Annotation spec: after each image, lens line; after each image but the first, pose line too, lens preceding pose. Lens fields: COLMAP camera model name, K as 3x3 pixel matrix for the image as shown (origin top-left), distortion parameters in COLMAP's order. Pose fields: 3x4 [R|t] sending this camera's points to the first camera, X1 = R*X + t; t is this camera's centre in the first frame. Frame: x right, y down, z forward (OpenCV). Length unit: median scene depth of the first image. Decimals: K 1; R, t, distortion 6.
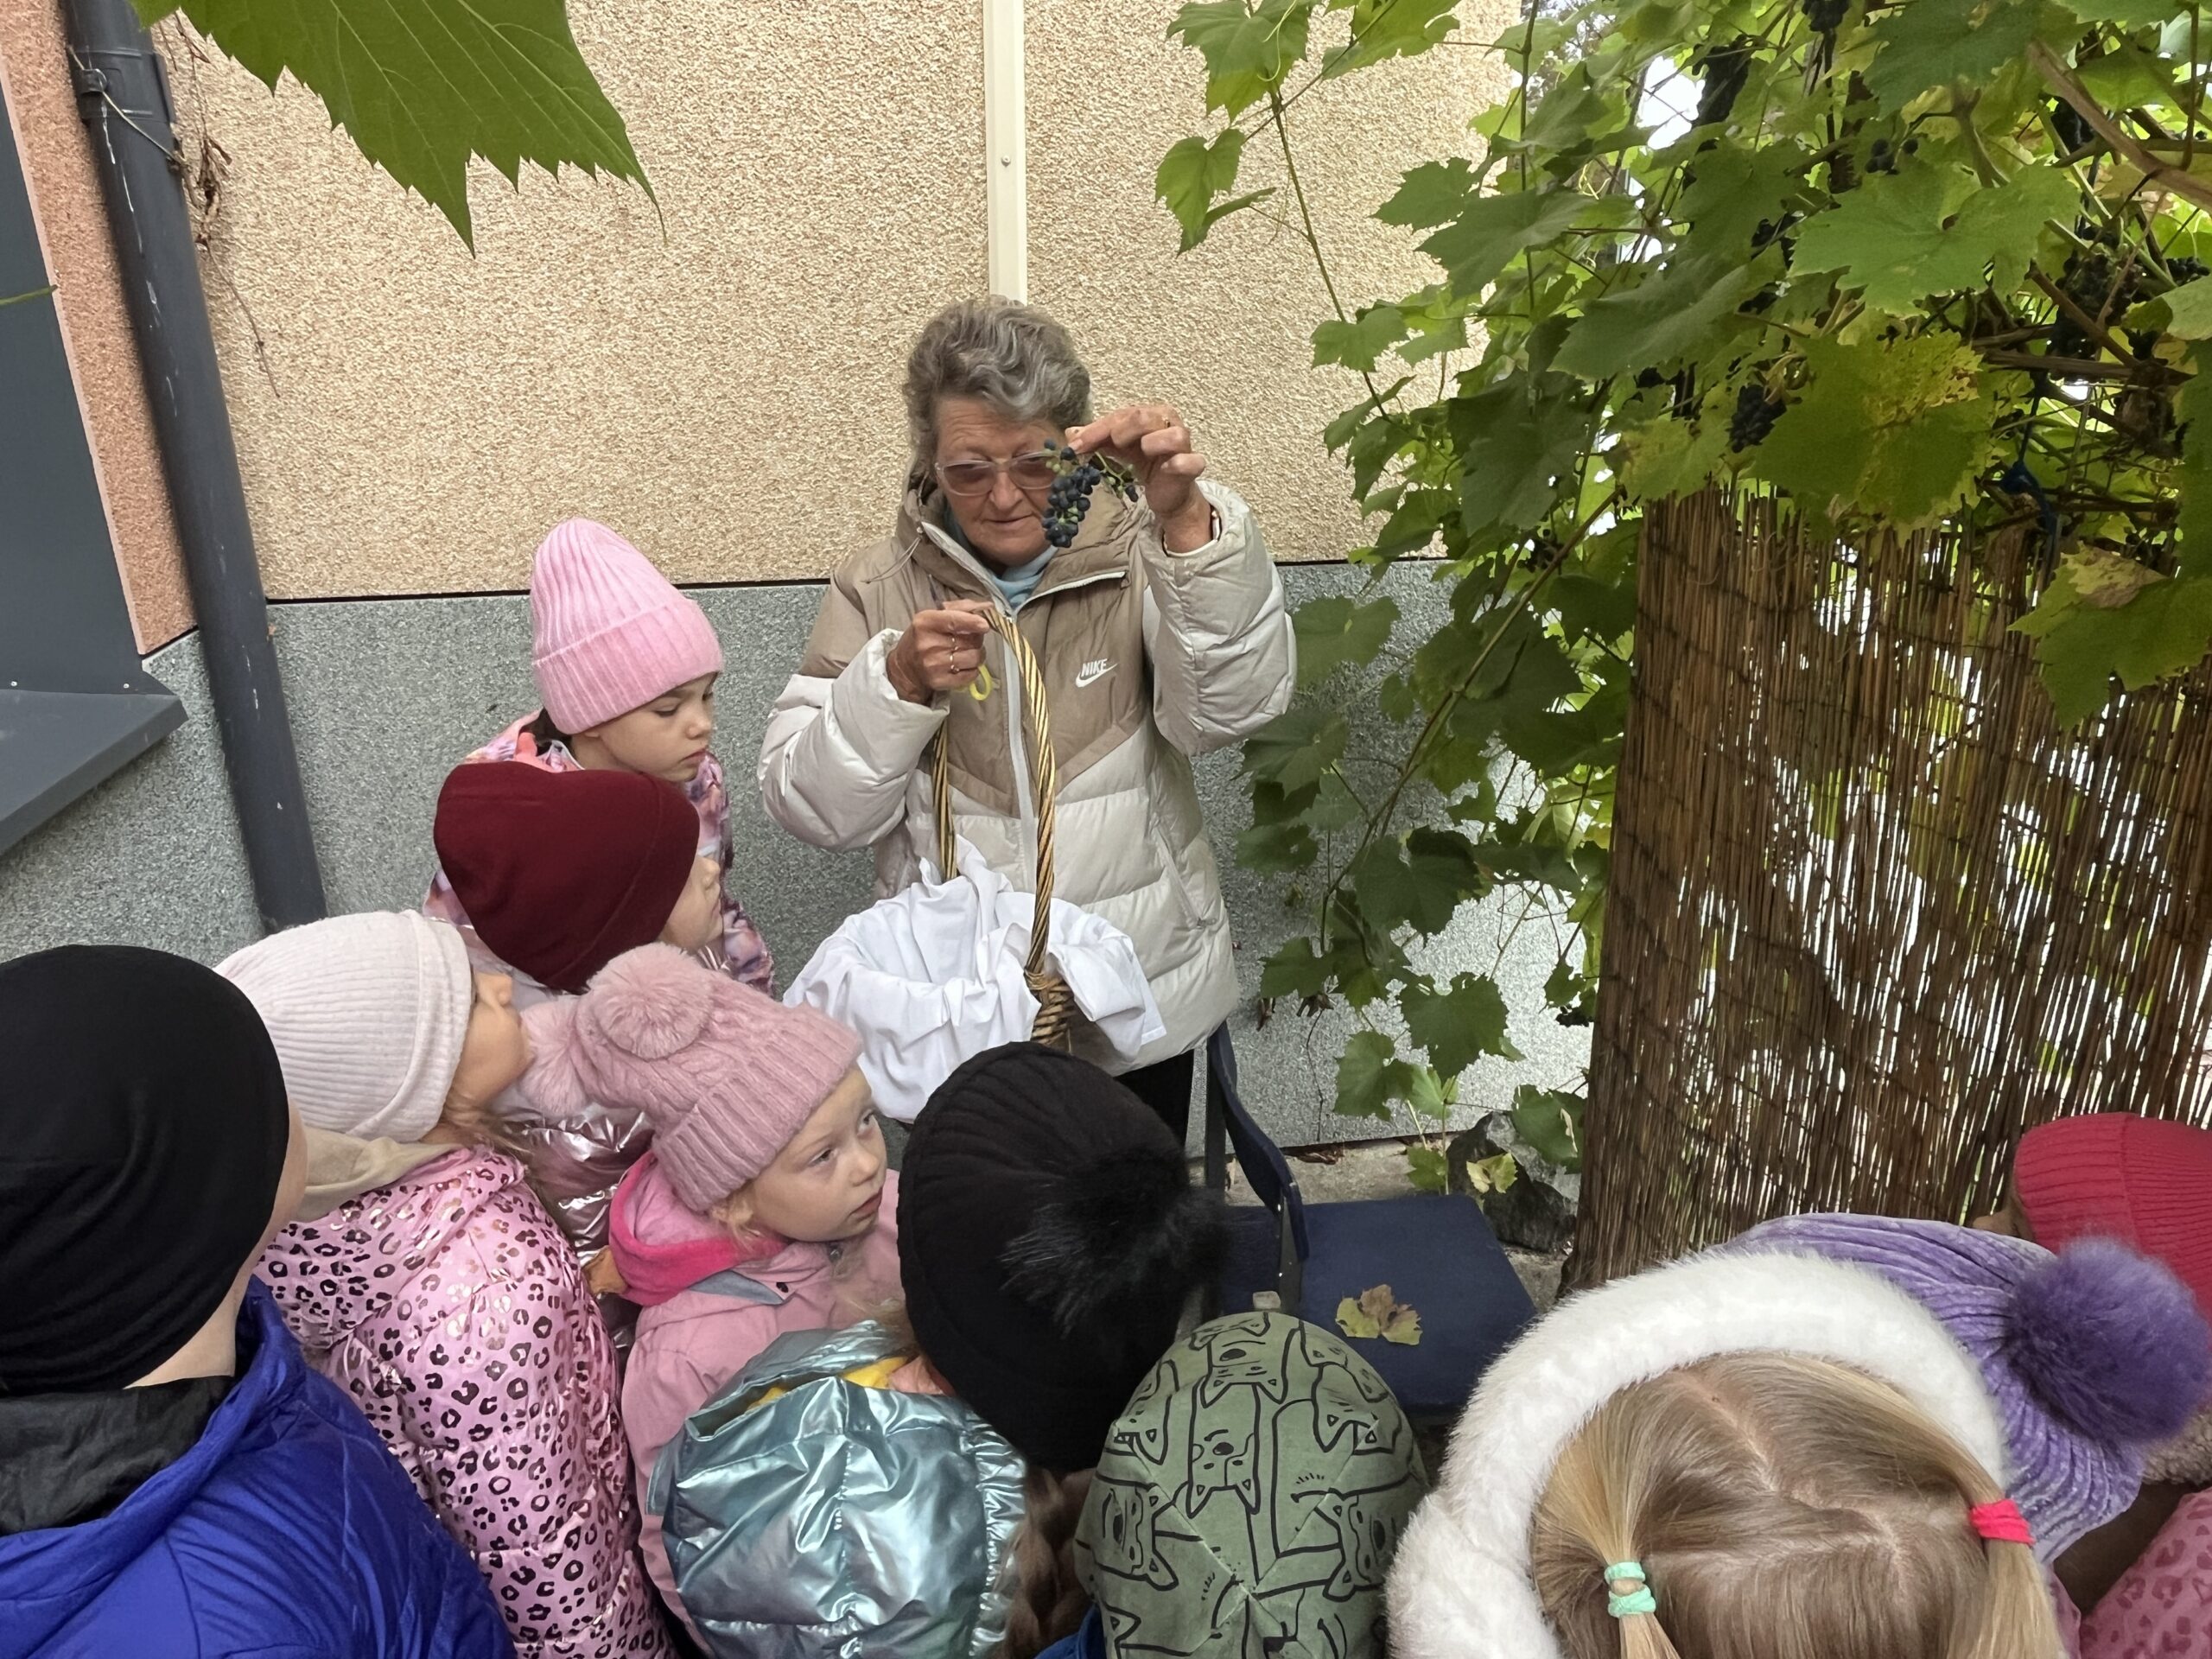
lens RADIAL K [[1438.4, 0, 1112.0], [0, 1438.4, 830.1], [0, 0, 1]] dist [-0.003709, -0.002995]
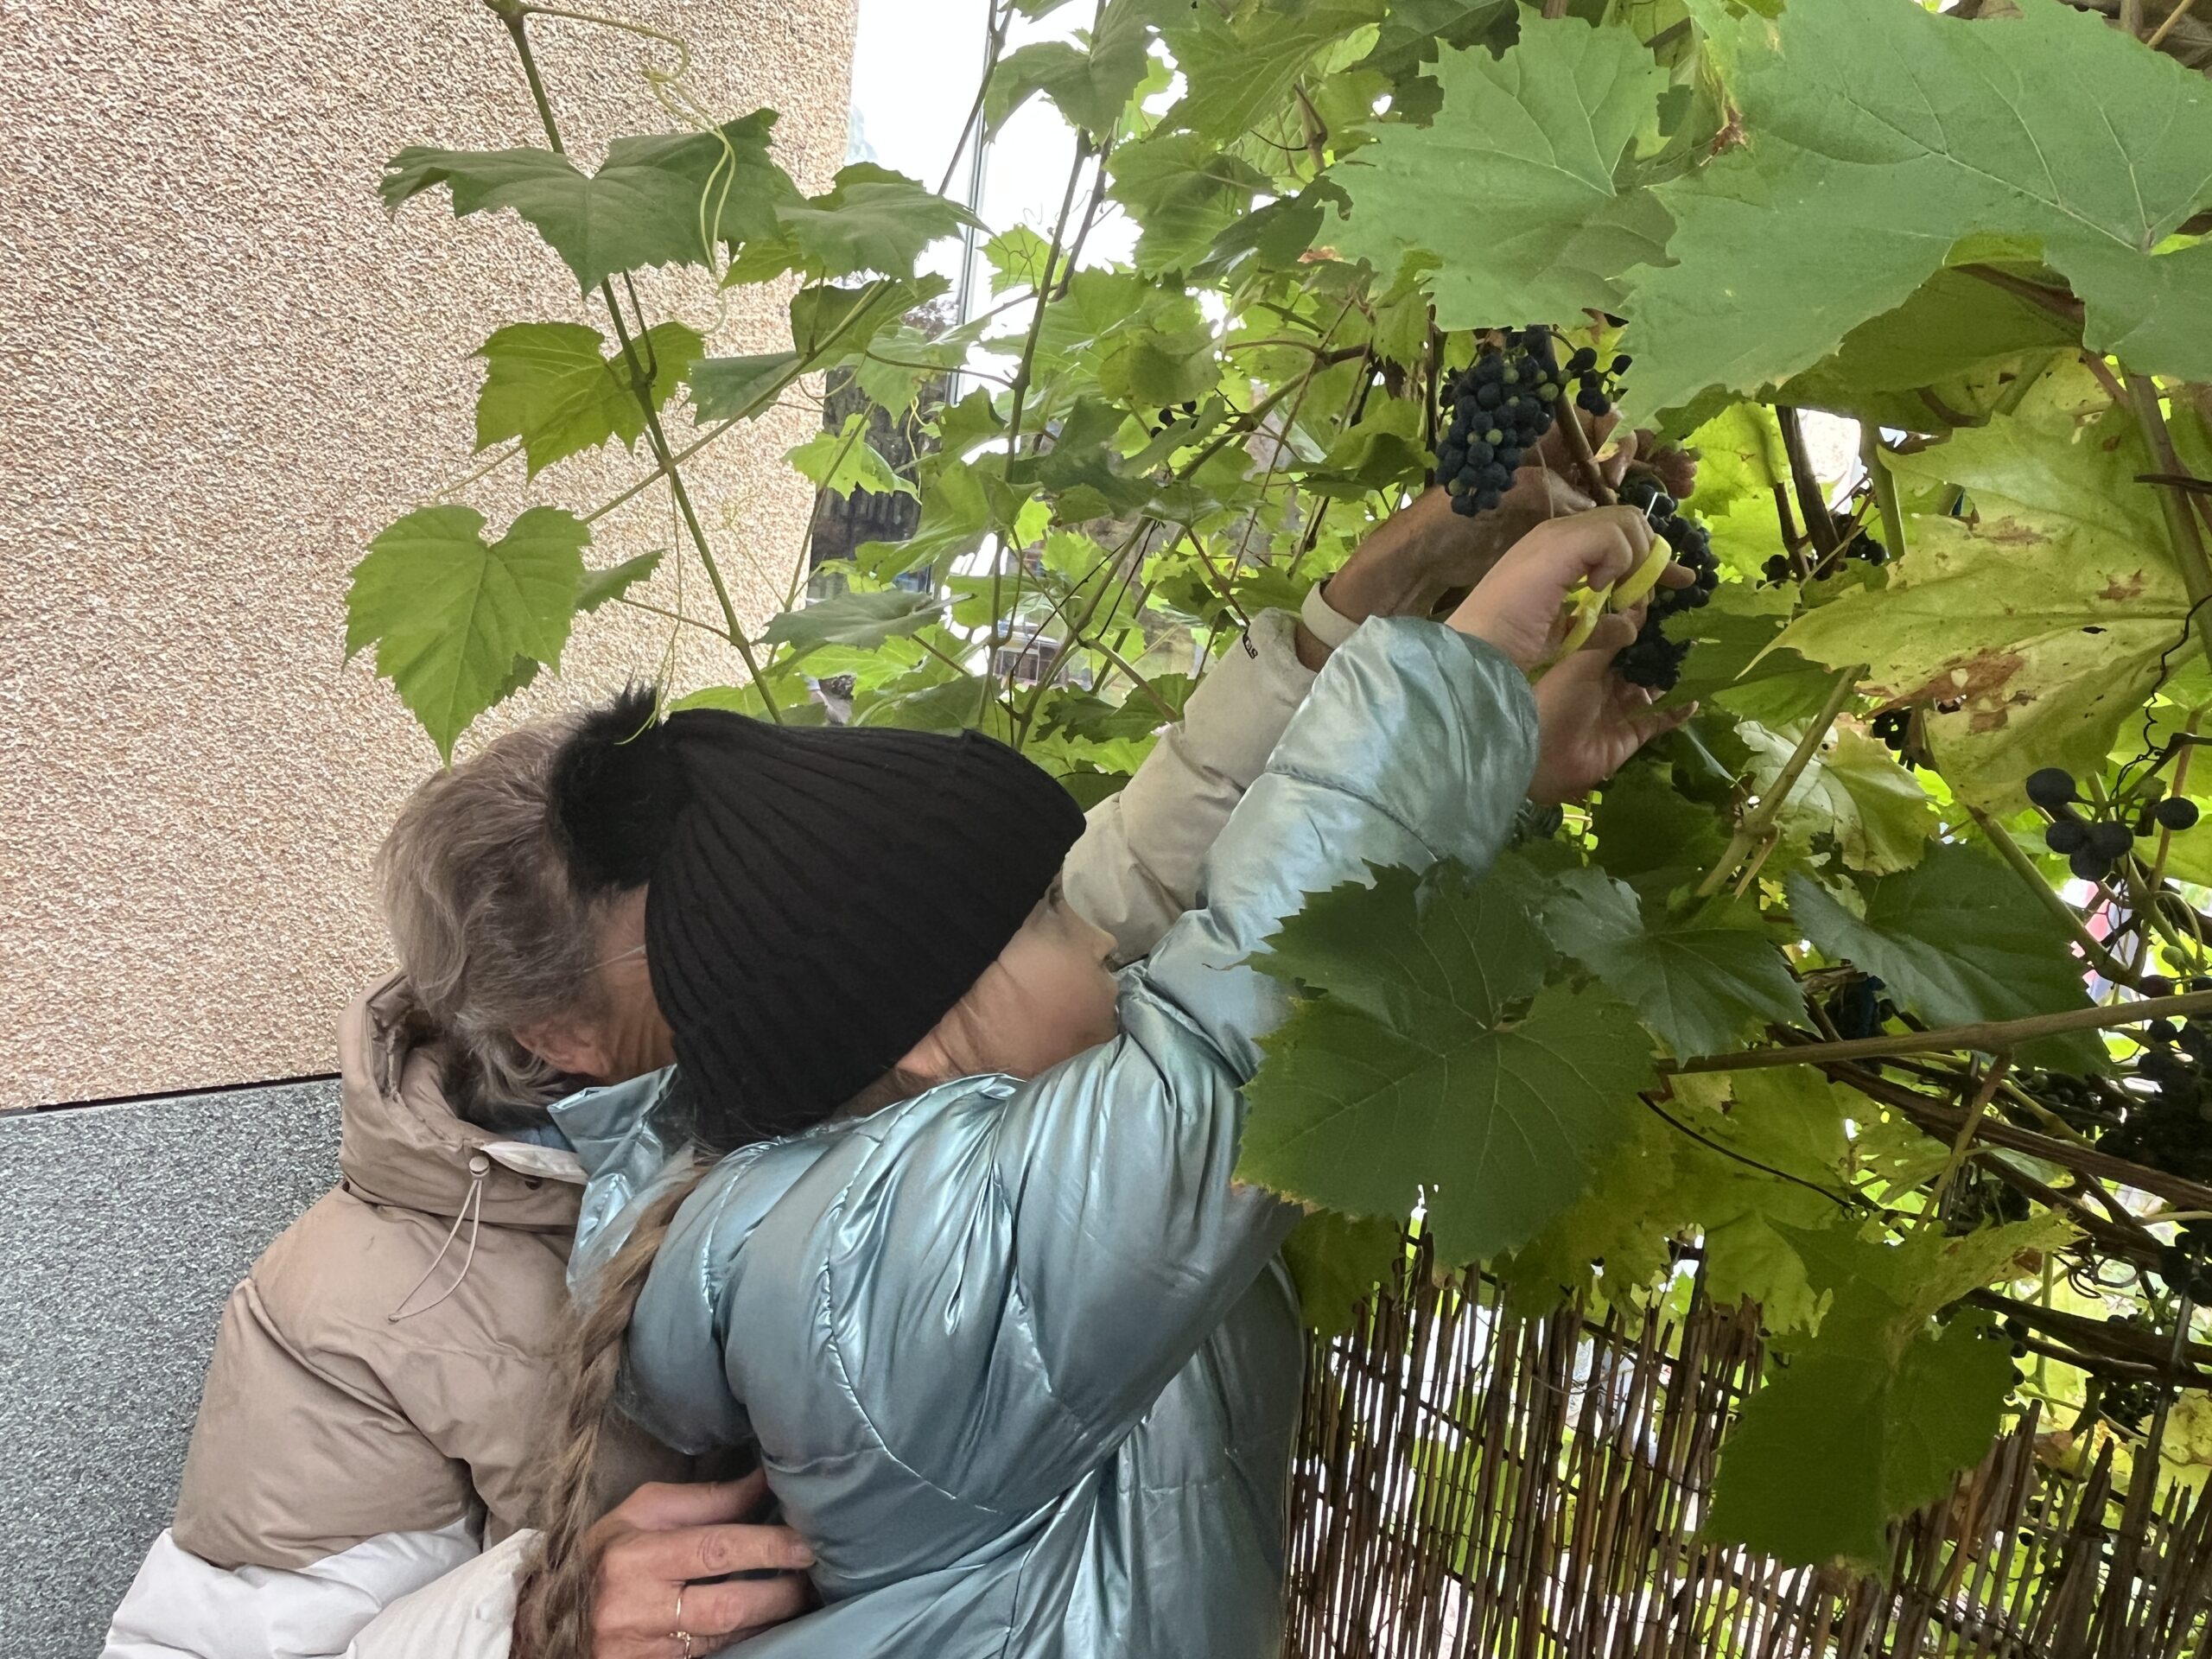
lens RADIAL K [[1438.4, 0, 1106.3], [0, 1438.4, 823.2], [0, 0, 1]] dist [-0.003709, -0.002995]
pose [[0.825250, 0.013722, 0.564601, -0.010622], [0.077748, 0.987426, -0.137639, -0.195495], [-0.559391, 0.157483, 0.813807, 0.349857]]
